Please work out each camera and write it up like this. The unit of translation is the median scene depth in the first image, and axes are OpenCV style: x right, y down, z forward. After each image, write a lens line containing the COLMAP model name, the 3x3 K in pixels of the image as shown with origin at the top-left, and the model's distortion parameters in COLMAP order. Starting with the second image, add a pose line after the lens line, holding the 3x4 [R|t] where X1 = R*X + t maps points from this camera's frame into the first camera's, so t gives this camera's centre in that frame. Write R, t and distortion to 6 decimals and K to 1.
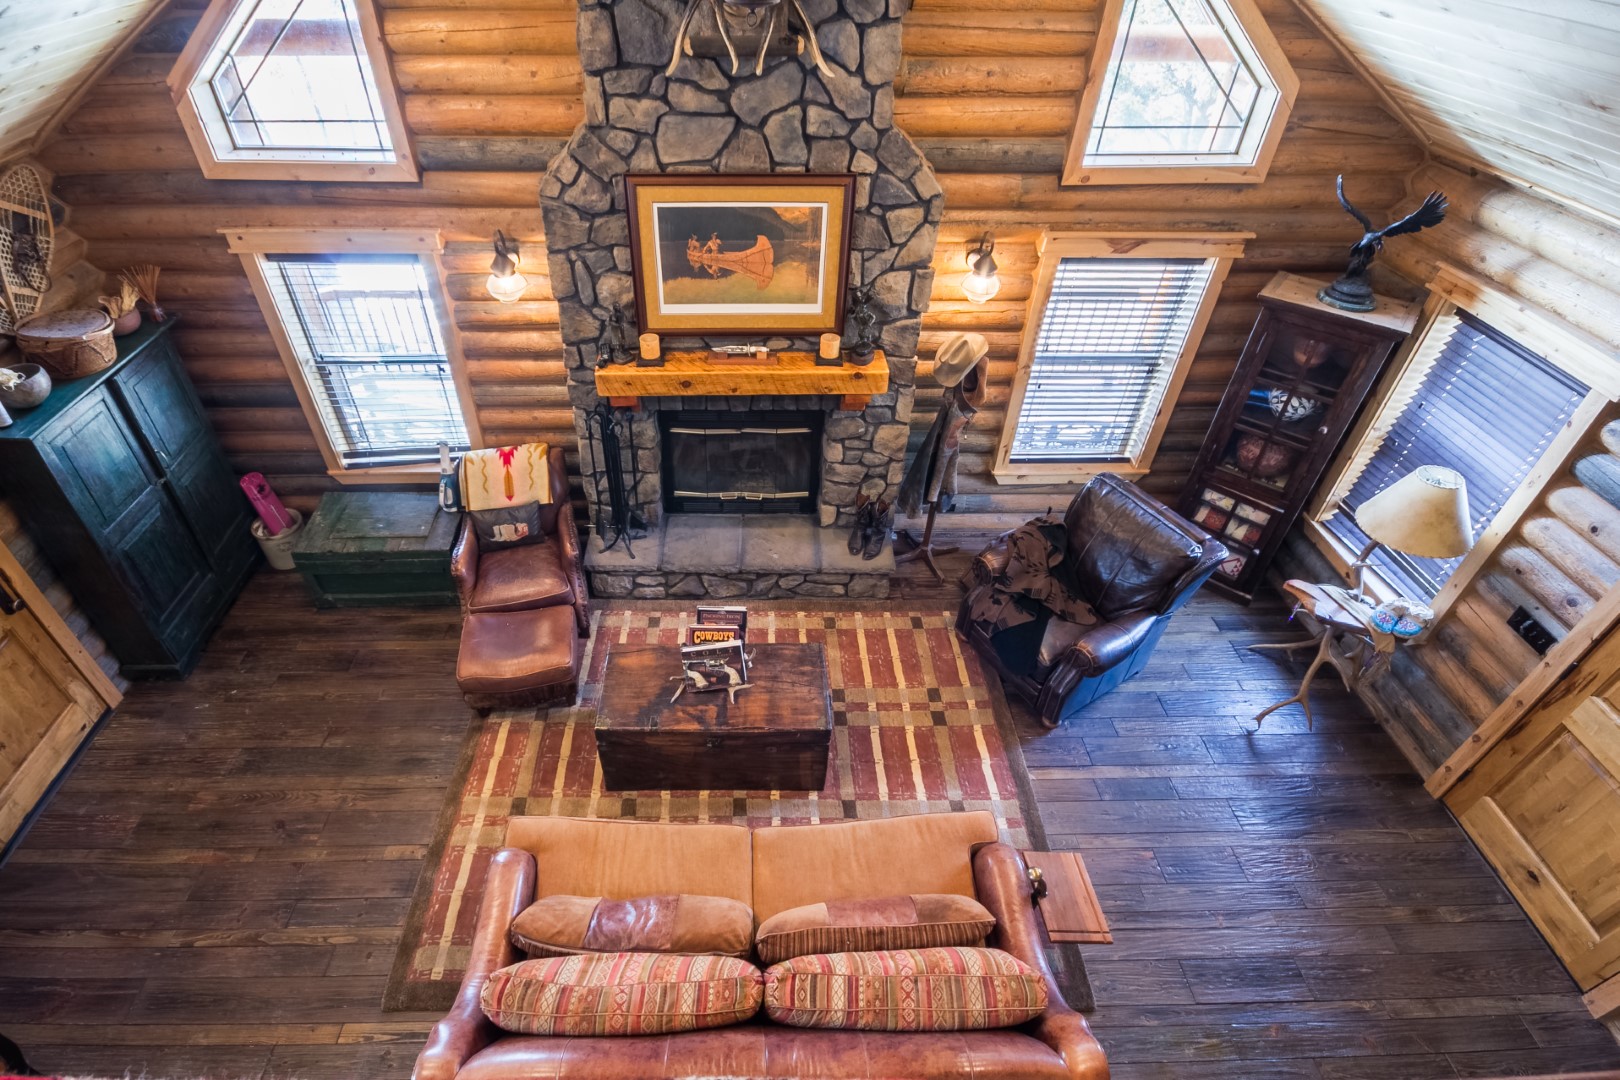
lens RADIAL K [[802.4, 0, 754.8], [0, 802.4, 520.5], [0, 0, 1]] dist [-0.003558, -0.001364]
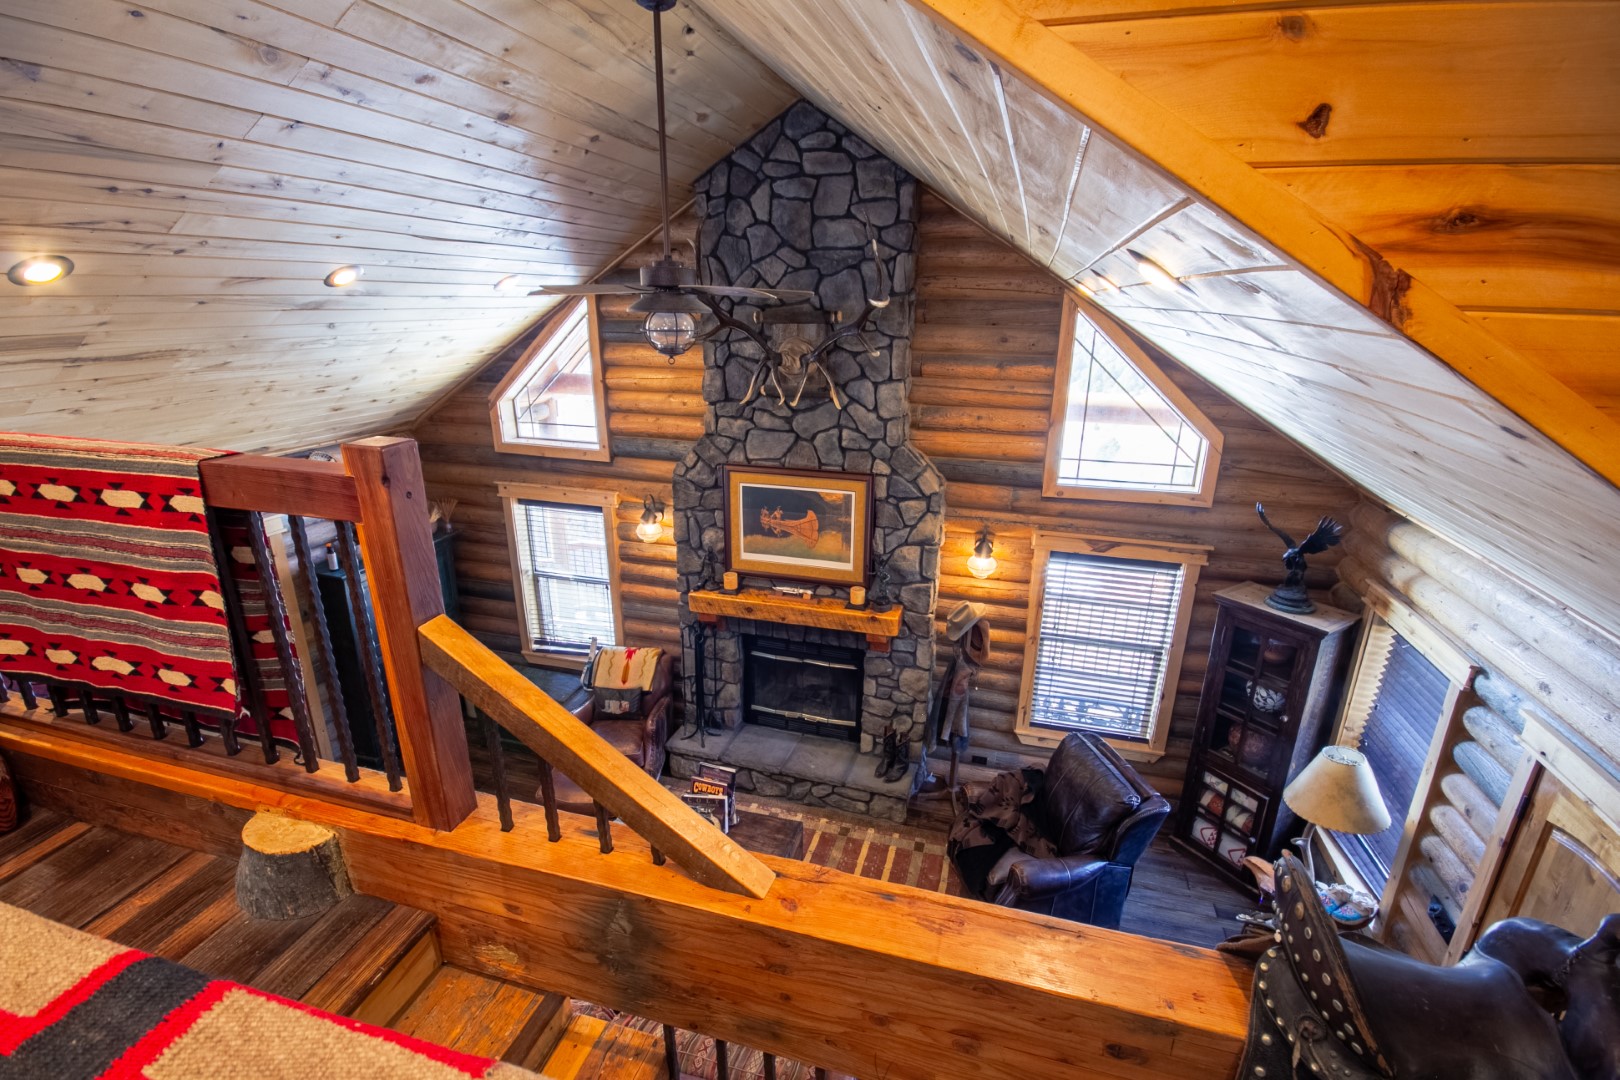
lens RADIAL K [[761.9, 0, 805.5], [0, 761.9, 556.9], [0, 0, 1]] dist [-0.018135, 0.000276]
pose [[0.954537, 0.099280, -0.281073, 0.375242], [-0.191542, 0.926766, -0.323136, 0.152269], [0.228408, 0.362282, 0.903649, -0.181927]]
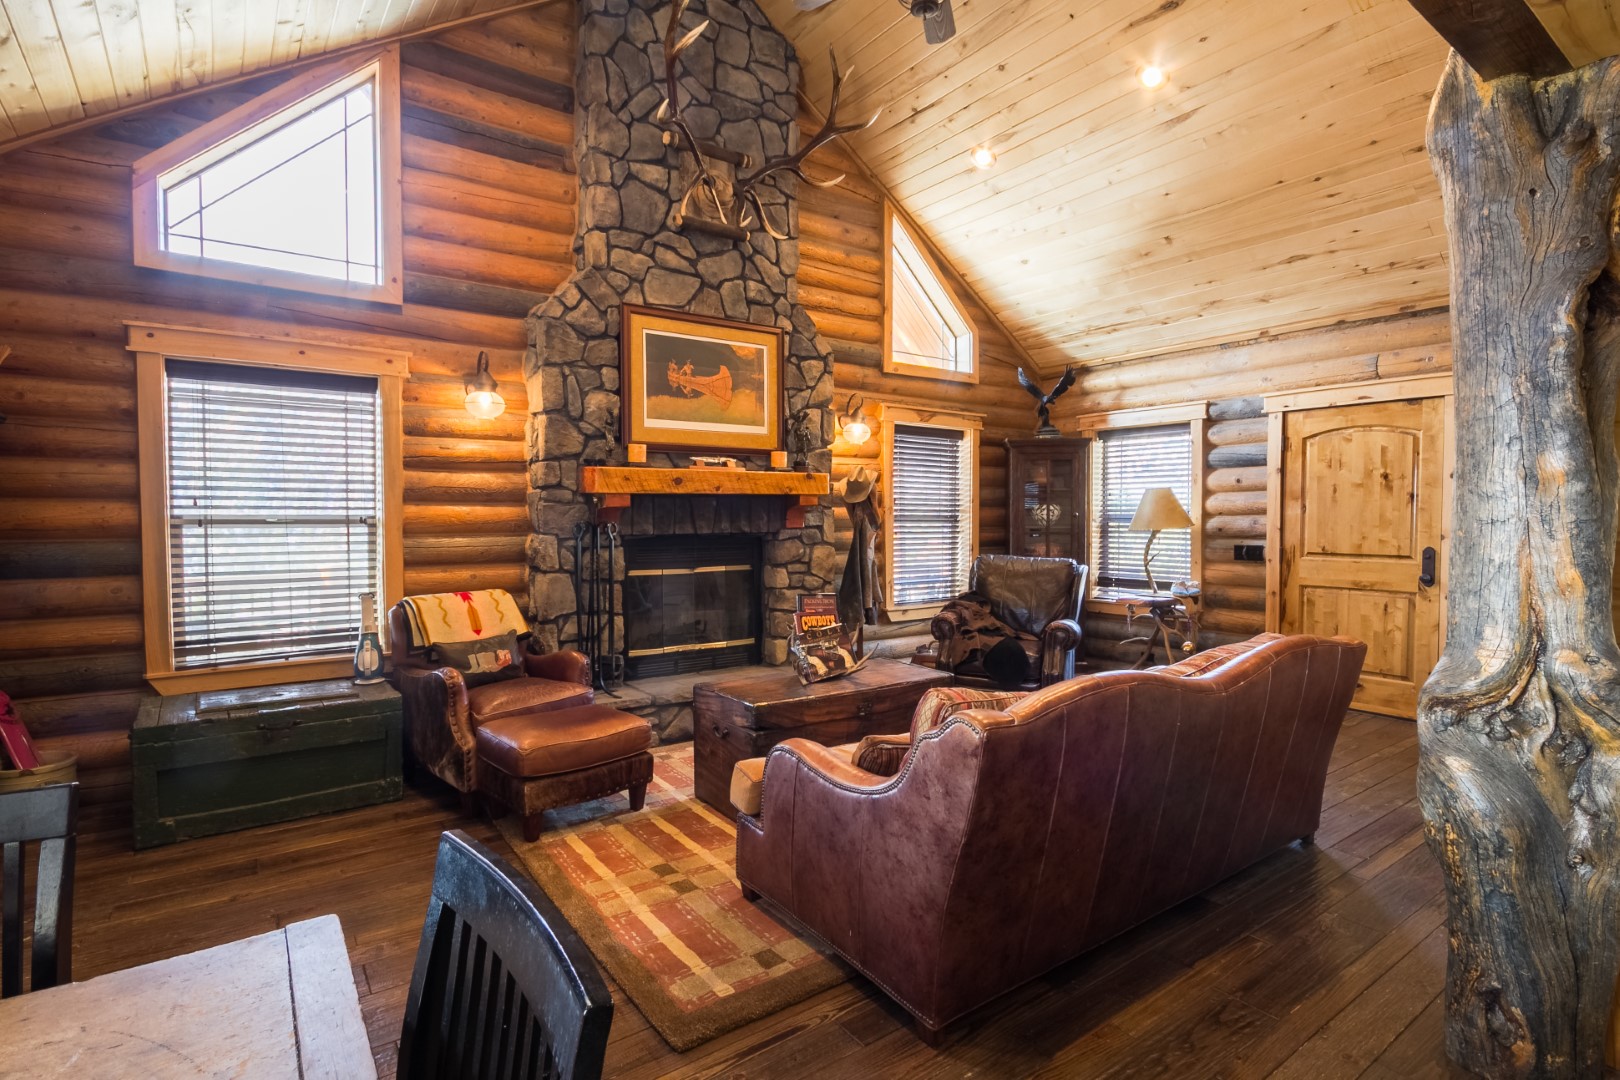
lens RADIAL K [[795.1, 0, 833.1], [0, 795.1, 532.1], [0, 0, 1]] dist [-0.002554, -0.000240]
pose [[0.814697, -0.023001, 0.579431, -0.561669], [0.375181, 0.782805, -0.496442, 0.515791], [-0.442163, 0.621841, 0.646379, 0.273180]]
